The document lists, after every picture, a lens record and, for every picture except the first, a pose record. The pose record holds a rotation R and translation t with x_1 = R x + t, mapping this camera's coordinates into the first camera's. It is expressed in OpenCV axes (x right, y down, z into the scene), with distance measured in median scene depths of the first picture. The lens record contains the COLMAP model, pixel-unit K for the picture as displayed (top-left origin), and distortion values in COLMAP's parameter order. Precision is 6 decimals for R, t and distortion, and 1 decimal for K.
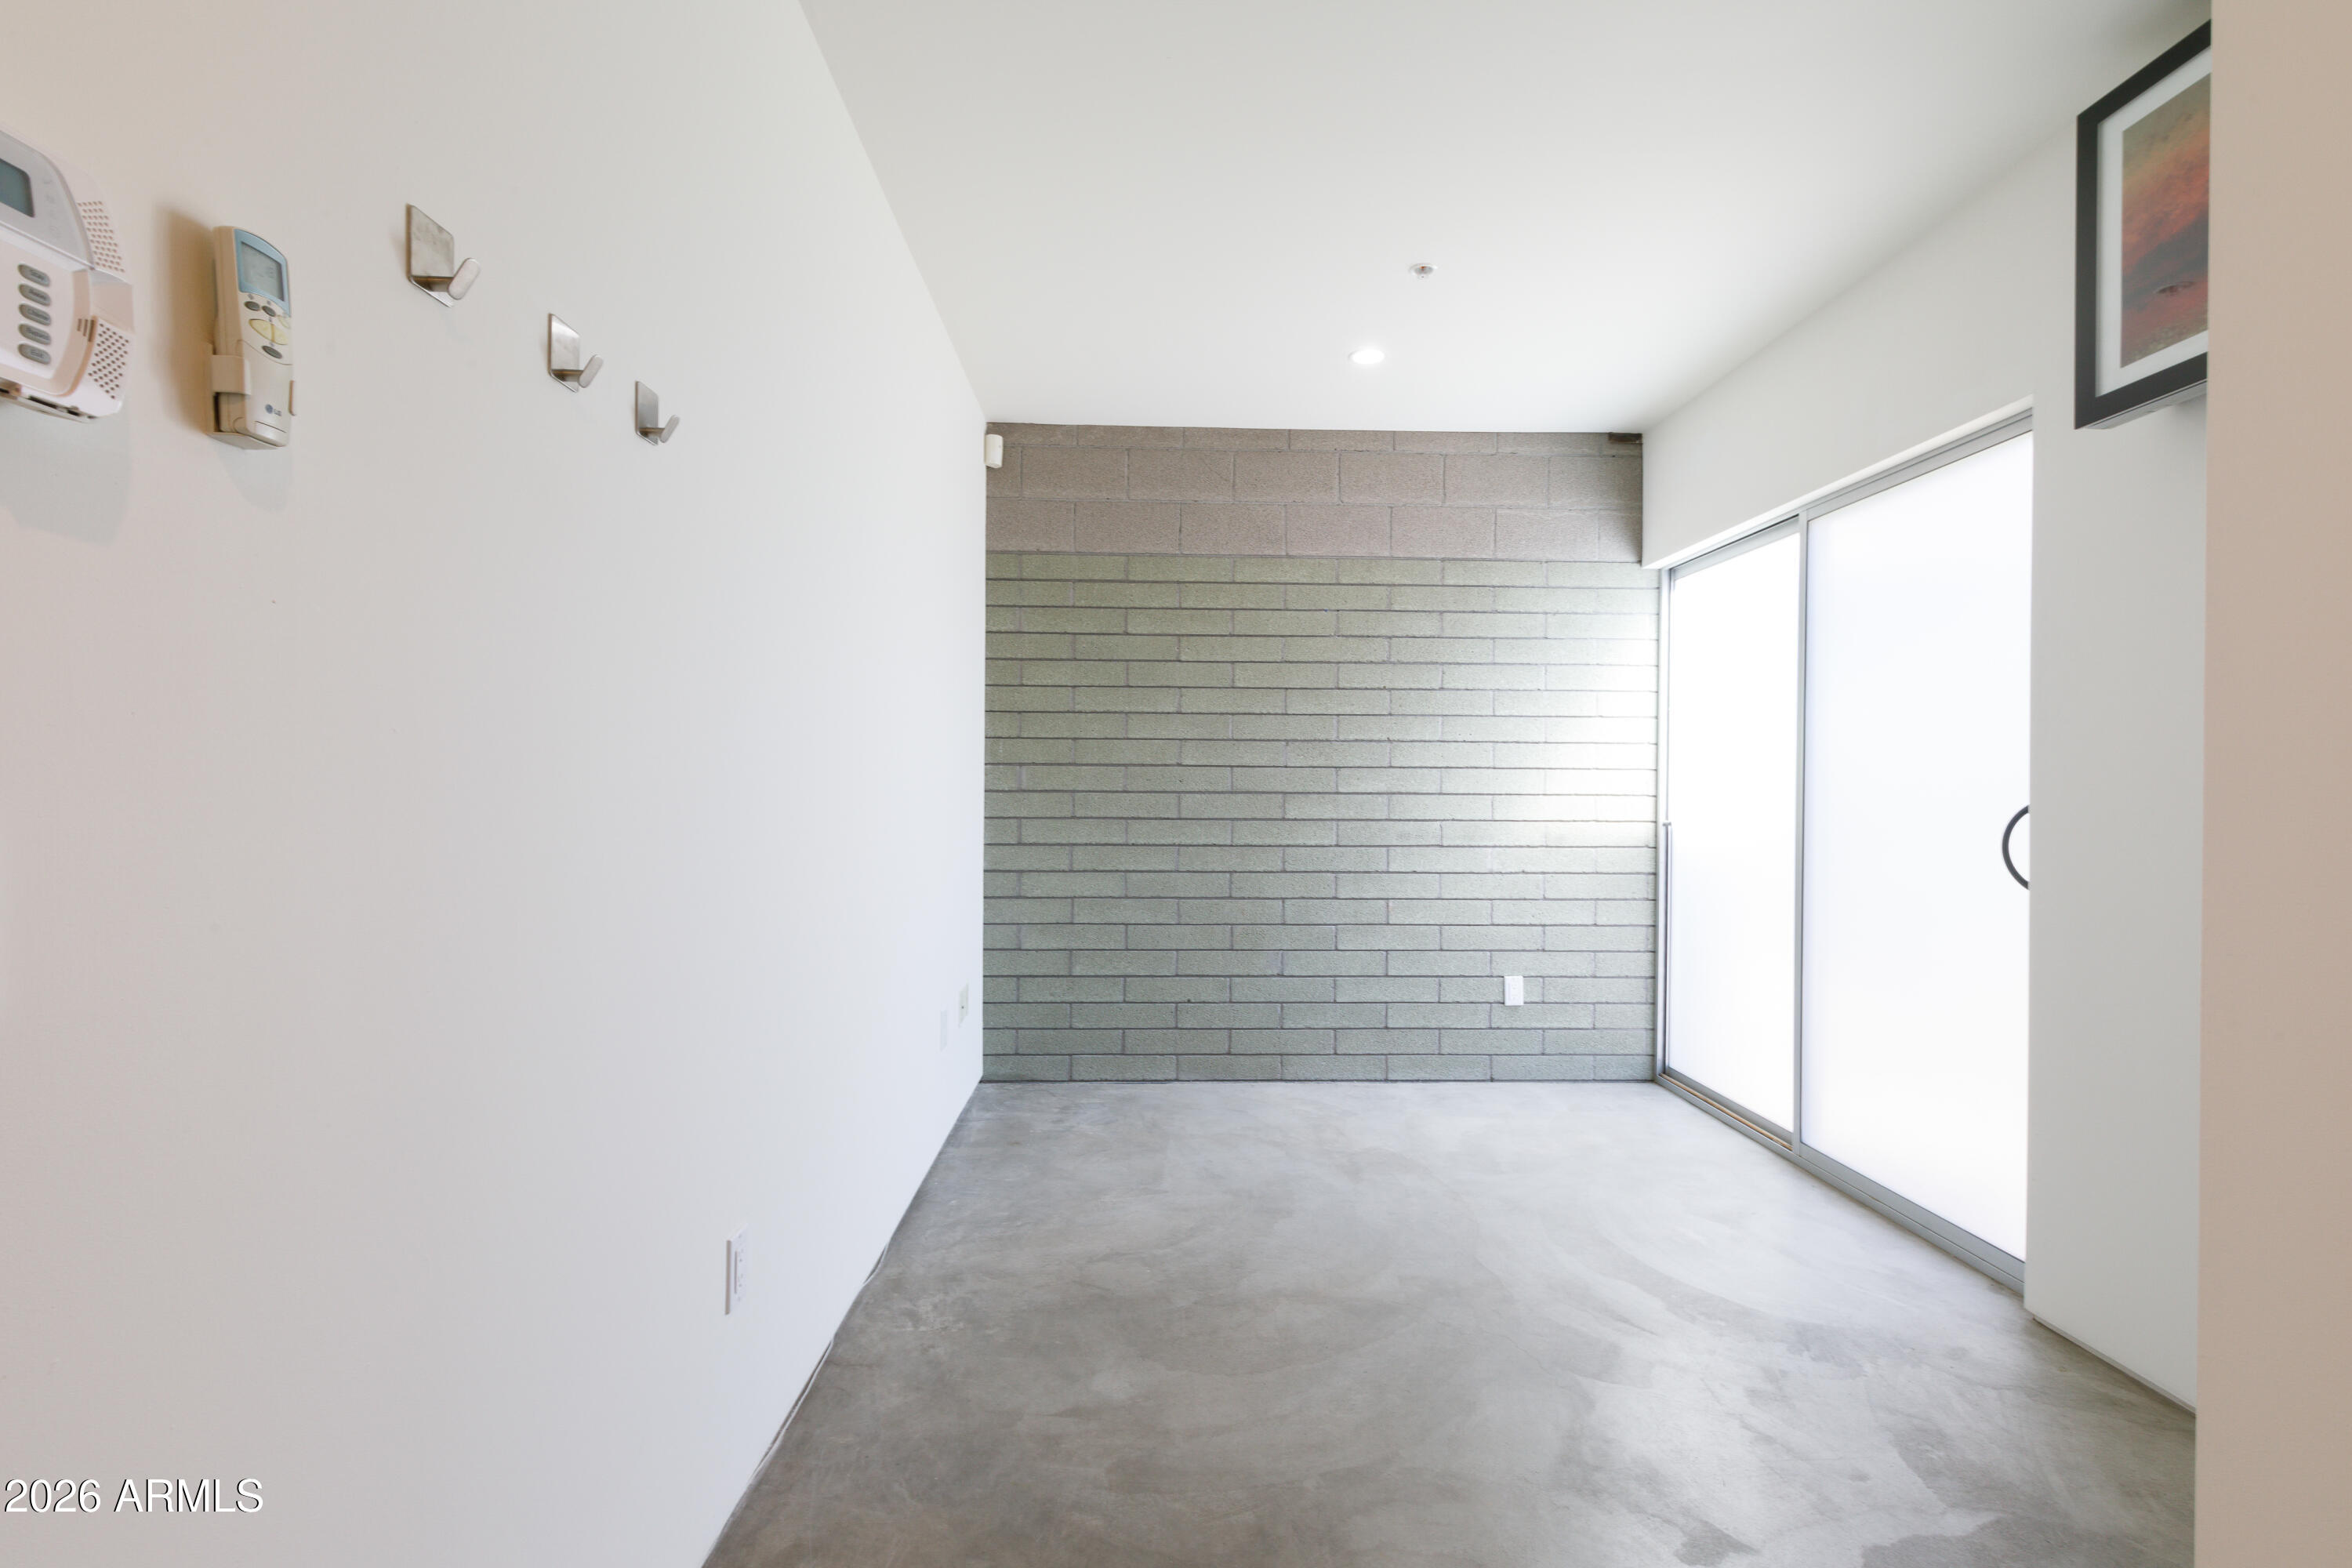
lens RADIAL K [[1068.3, 0, 1171.0], [0, 1068.3, 794.9], [0, 0, 1]] dist [-0.016487, 0.001174]
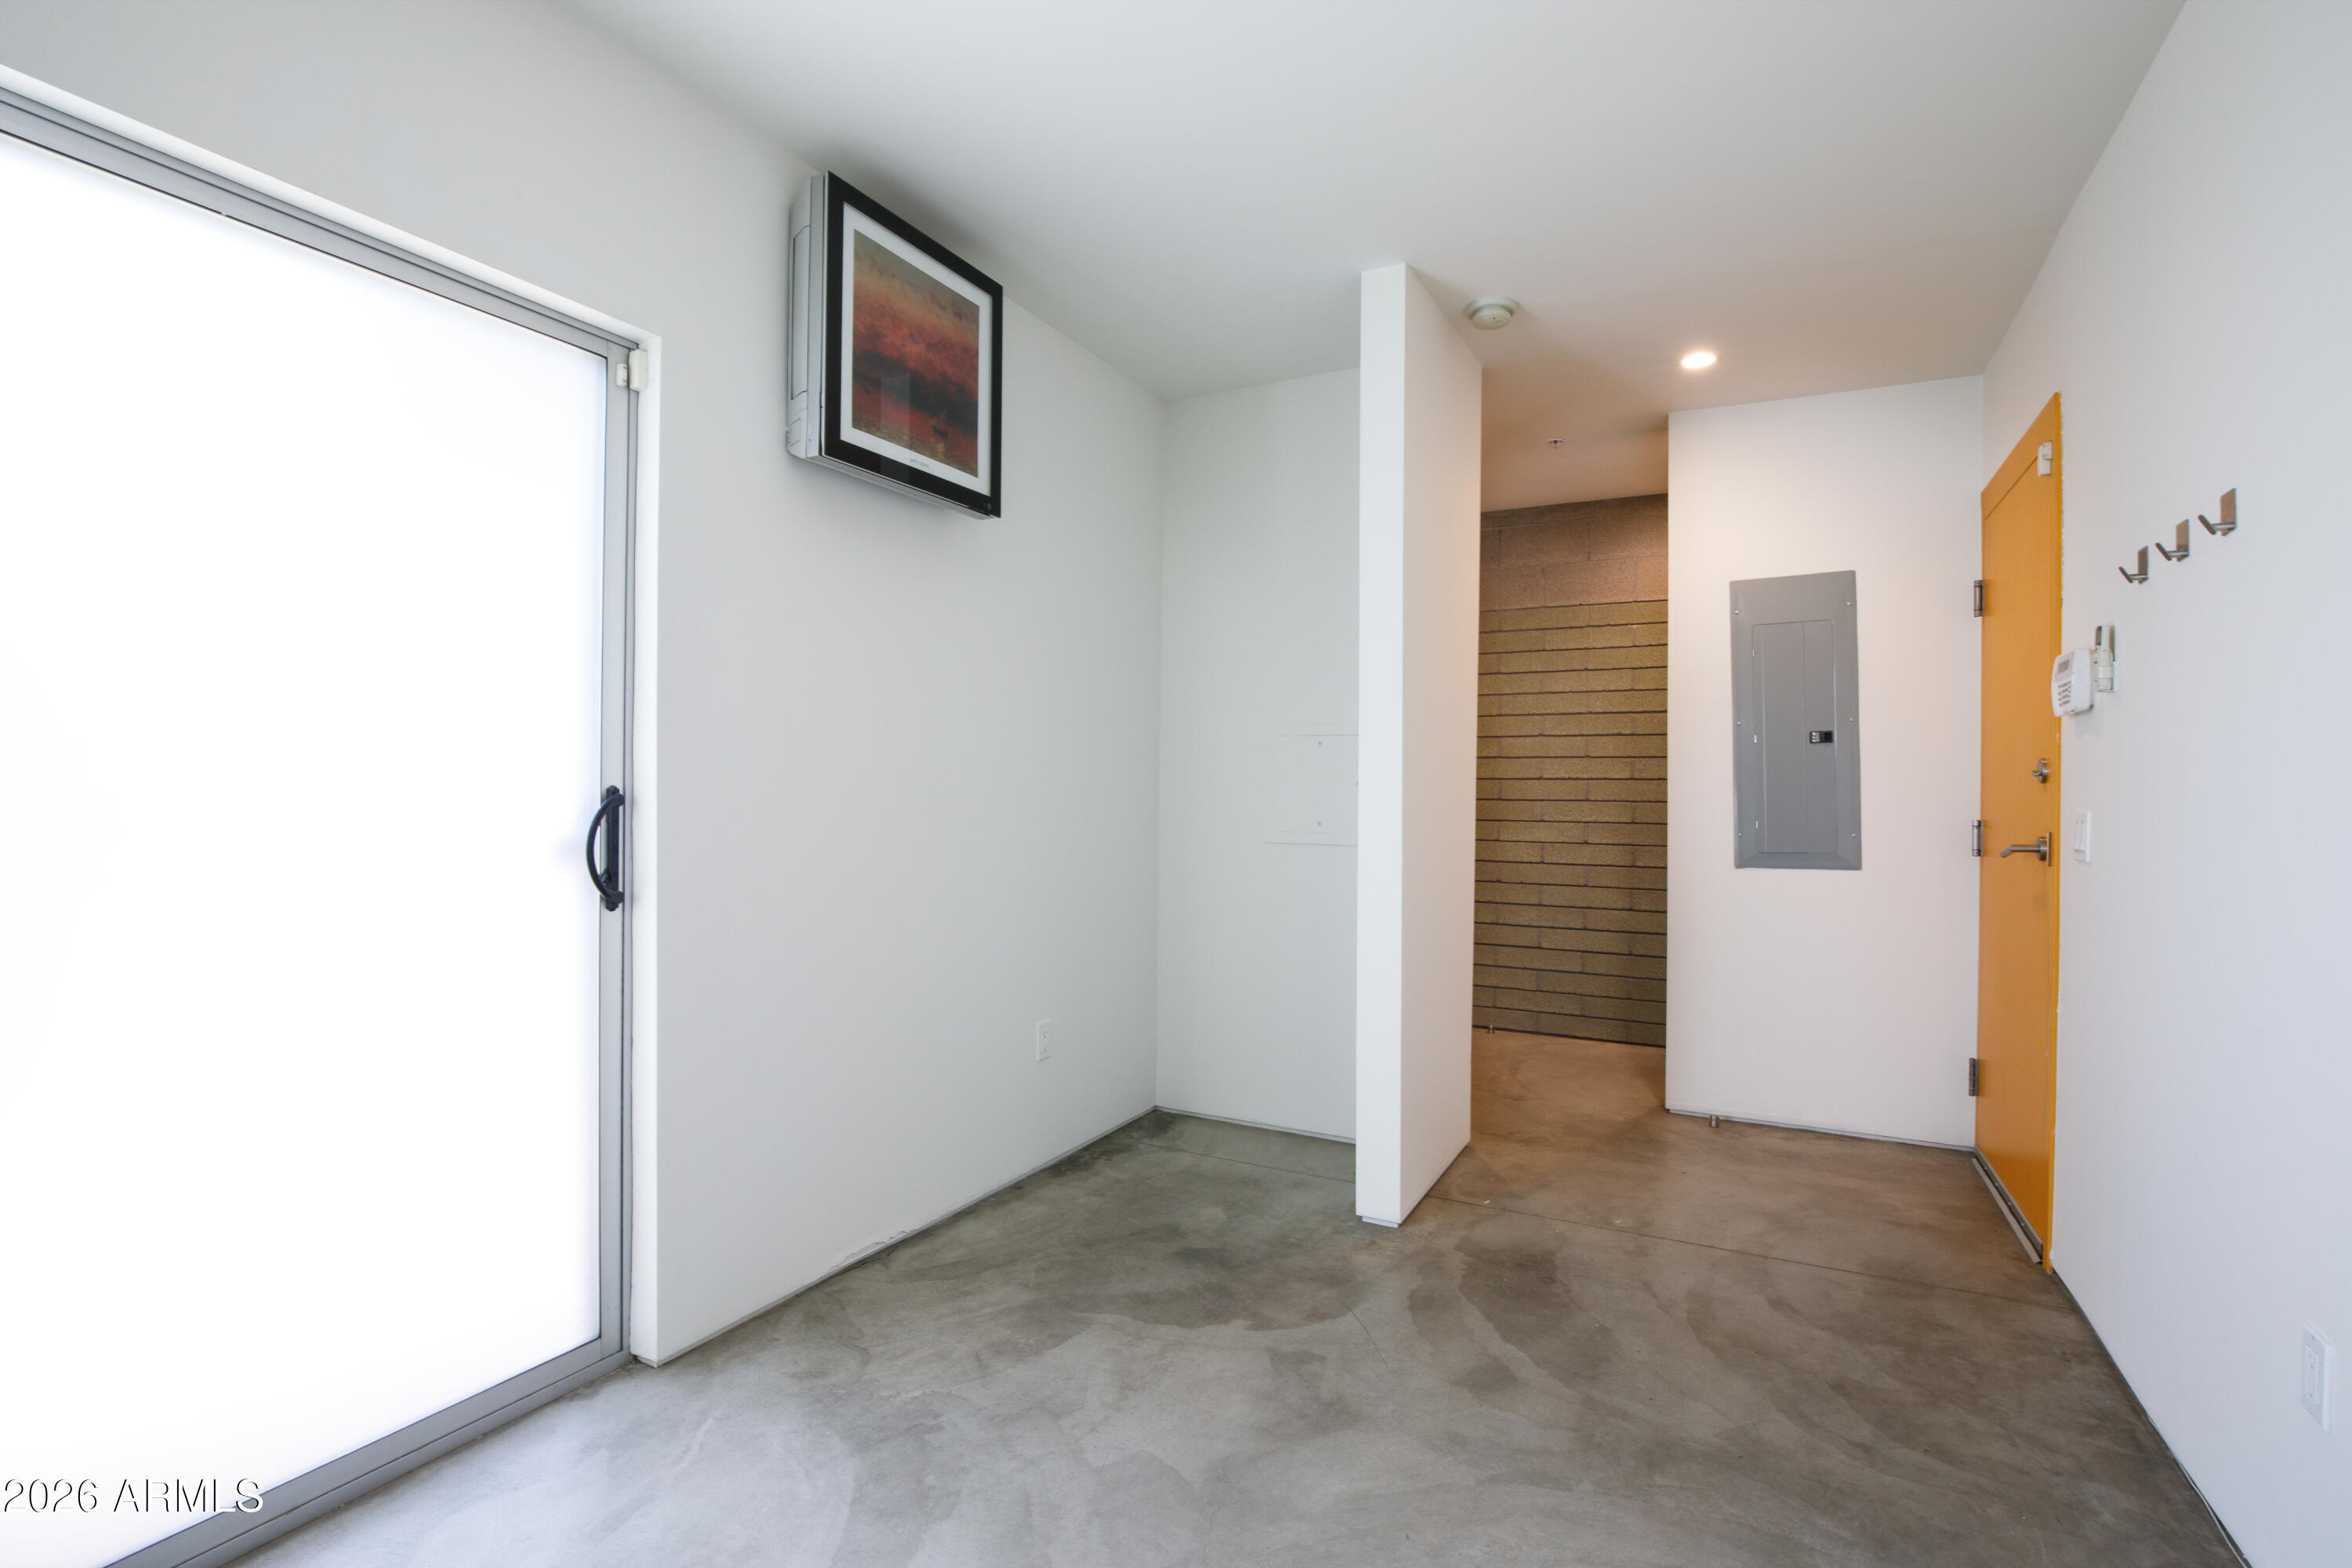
lens RADIAL K [[1068.3, 0, 1189.6], [0, 1068.3, 781.6], [0, 0, 1]] dist [-0.016487, 0.001174]
pose [[-0.876411, -0.016410, 0.481284, -0.012245], [-0.018623, 0.999827, 0.000177, -0.016781], [-0.481204, -0.008808, -0.876565, 1.992126]]
